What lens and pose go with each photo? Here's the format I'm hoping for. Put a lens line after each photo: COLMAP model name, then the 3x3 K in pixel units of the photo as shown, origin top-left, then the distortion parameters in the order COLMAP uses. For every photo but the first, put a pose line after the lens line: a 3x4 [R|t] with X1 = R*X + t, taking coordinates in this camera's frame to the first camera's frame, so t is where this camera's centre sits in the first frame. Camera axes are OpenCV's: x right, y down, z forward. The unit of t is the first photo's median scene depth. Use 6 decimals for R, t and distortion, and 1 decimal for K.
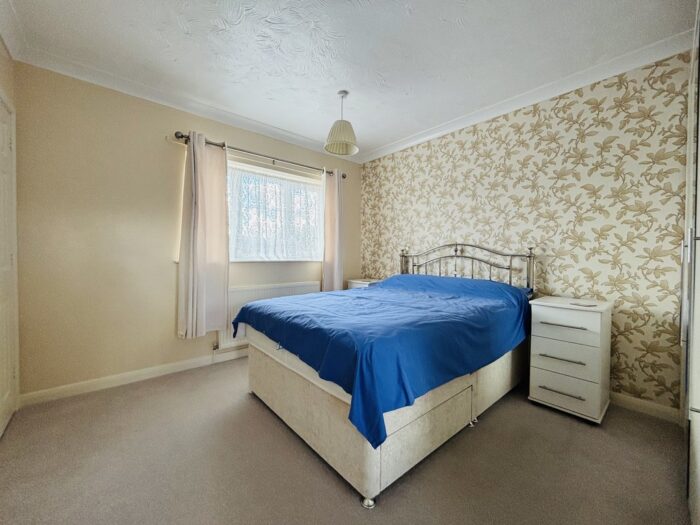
lens RADIAL K [[281.1, 0, 347.7], [0, 281.1, 261.0], [0, 0, 1]] dist [0.000069, -0.000841]
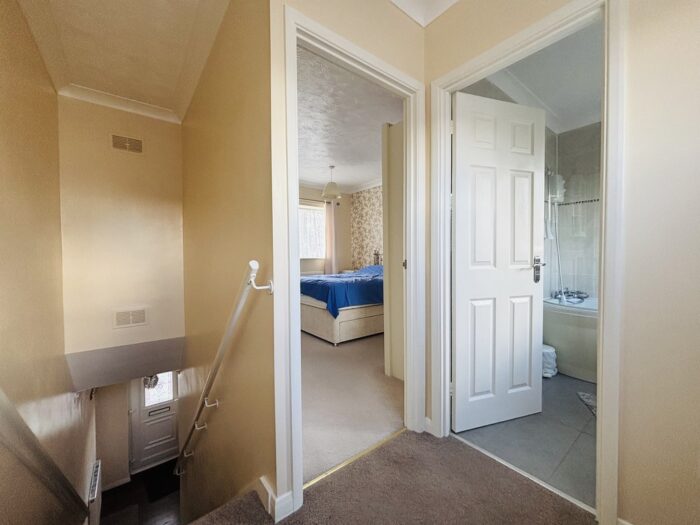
lens RADIAL K [[281.1, 0, 355.5], [0, 281.1, 261.0], [0, 0, 1]] dist [0.000069, -0.000841]
pose [[0.999600, -0.017927, -0.021855, 0.117010], [0.017911, 0.999839, -0.000920, 0.019456], [0.021868, 0.000529, 0.999761, -0.587465]]
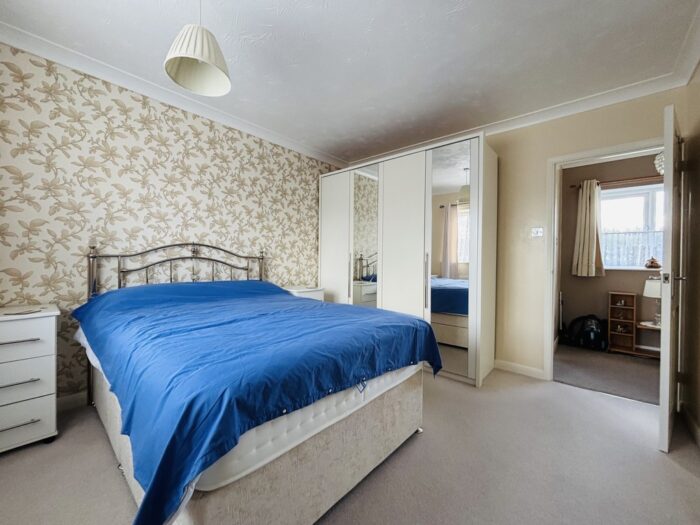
lens RADIAL K [[281.1, 0, 354.9], [0, 281.1, 263.3], [0, 0, 1]] dist [0.000069, -0.000841]
pose [[-0.150651, -0.022986, 0.988320, -0.465539], [0.004649, 0.999702, 0.023960, -0.015850], [-0.988576, 0.008205, -0.150500, 0.537624]]
